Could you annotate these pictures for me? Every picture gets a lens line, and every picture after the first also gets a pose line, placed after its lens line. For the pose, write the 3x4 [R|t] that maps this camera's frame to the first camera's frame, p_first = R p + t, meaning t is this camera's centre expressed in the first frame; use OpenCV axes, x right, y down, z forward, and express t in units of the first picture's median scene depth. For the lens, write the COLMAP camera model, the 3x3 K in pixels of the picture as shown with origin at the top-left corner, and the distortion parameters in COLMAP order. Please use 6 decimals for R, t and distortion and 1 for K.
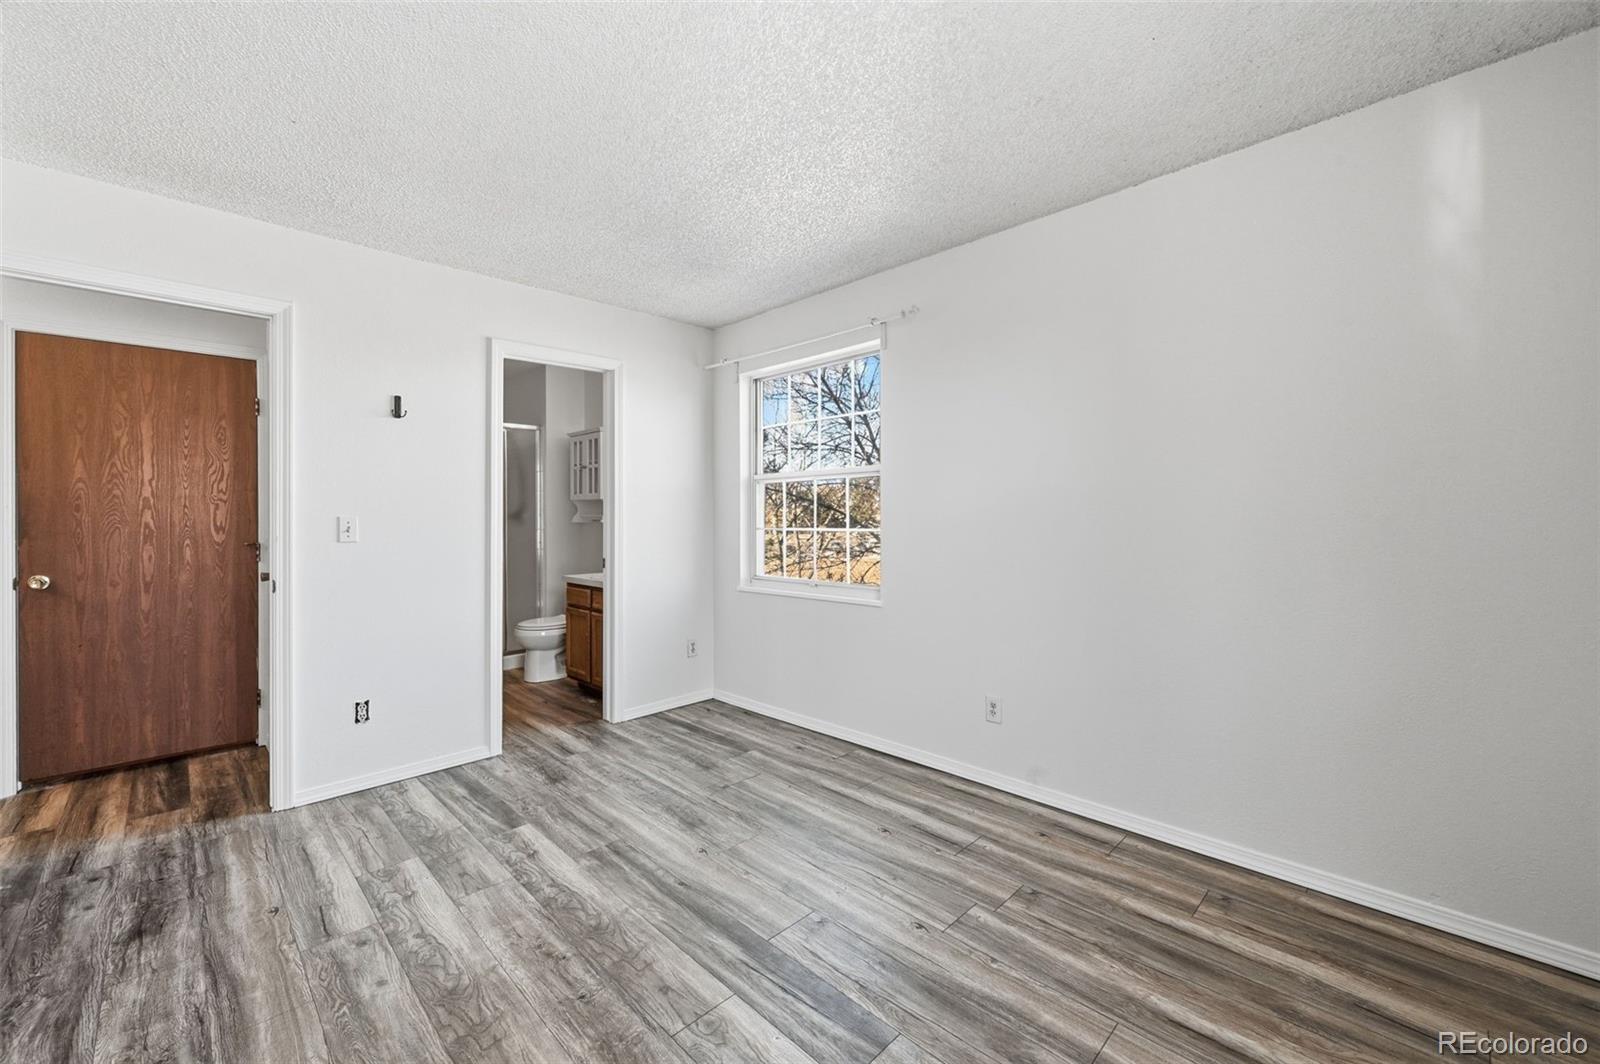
lens RADIAL K [[636.4, 0, 804.9], [0, 636.4, 527.0], [0, 0, 1]] dist [-0.000387, 0.000061]
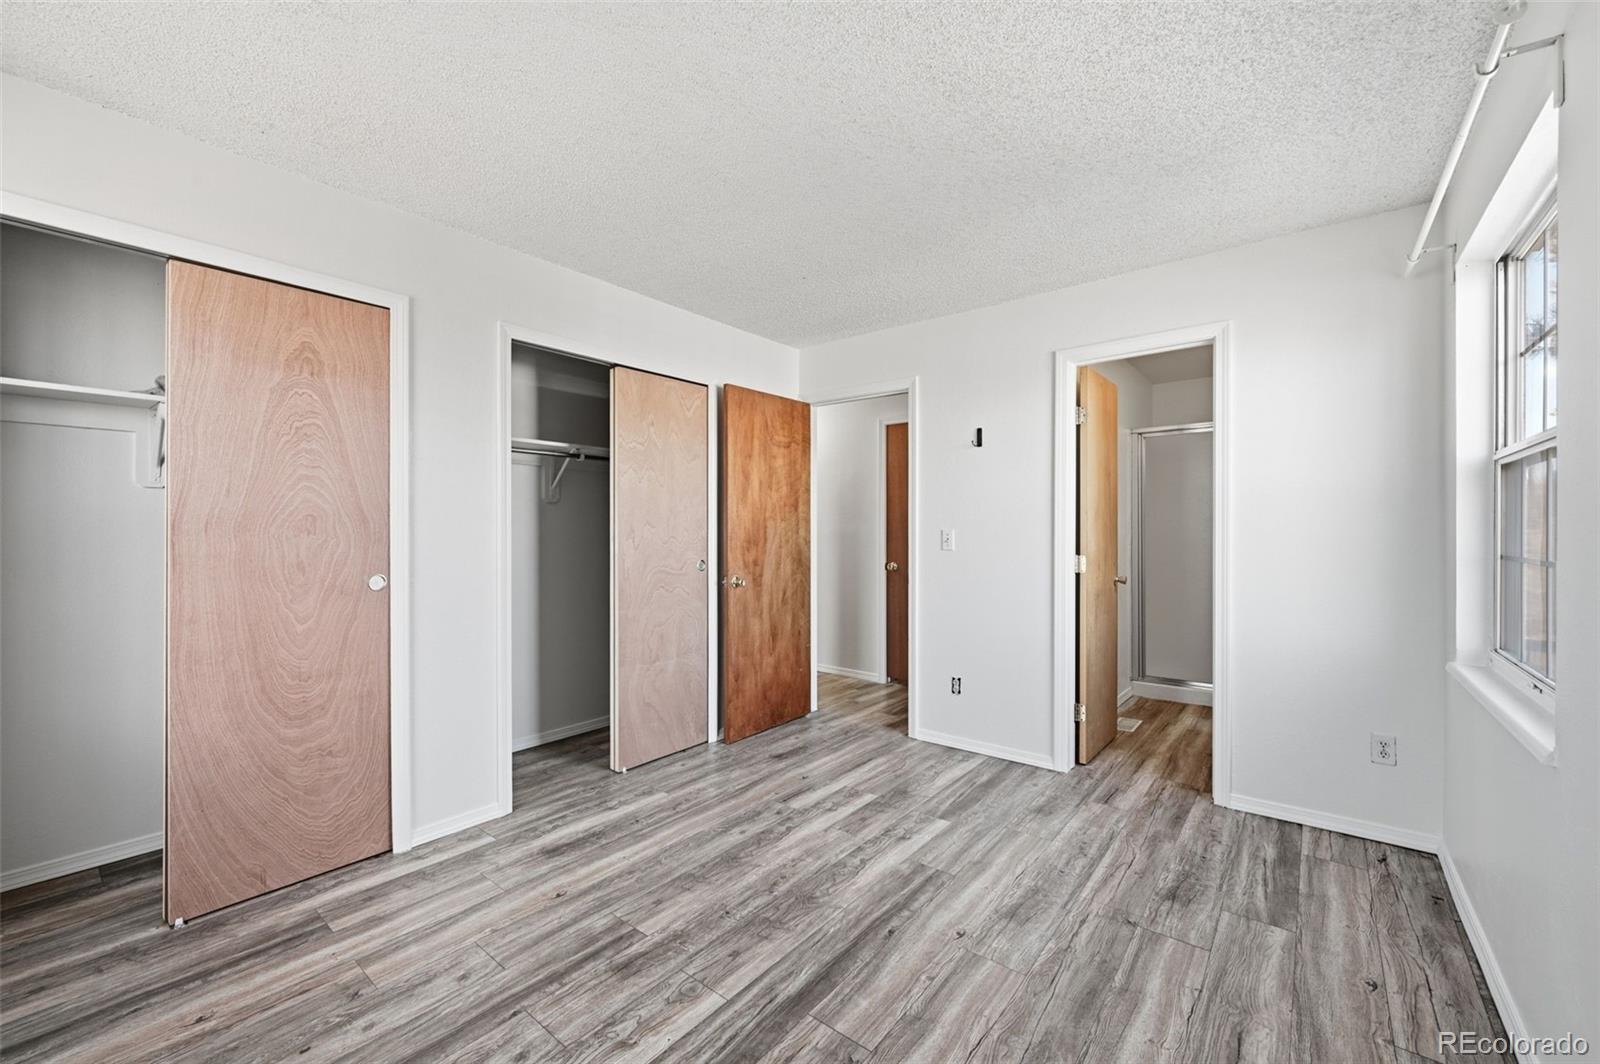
lens RADIAL K [[636.4, 0, 804.9], [0, 636.4, 527.0], [0, 0, 1]] dist [-0.000387, 0.000061]
pose [[0.115998, 0.000244, -0.993249, 0.596468], [-0.016058, 0.999870, -0.001629, -0.016764], [0.993120, 0.016139, 0.115987, 0.644580]]
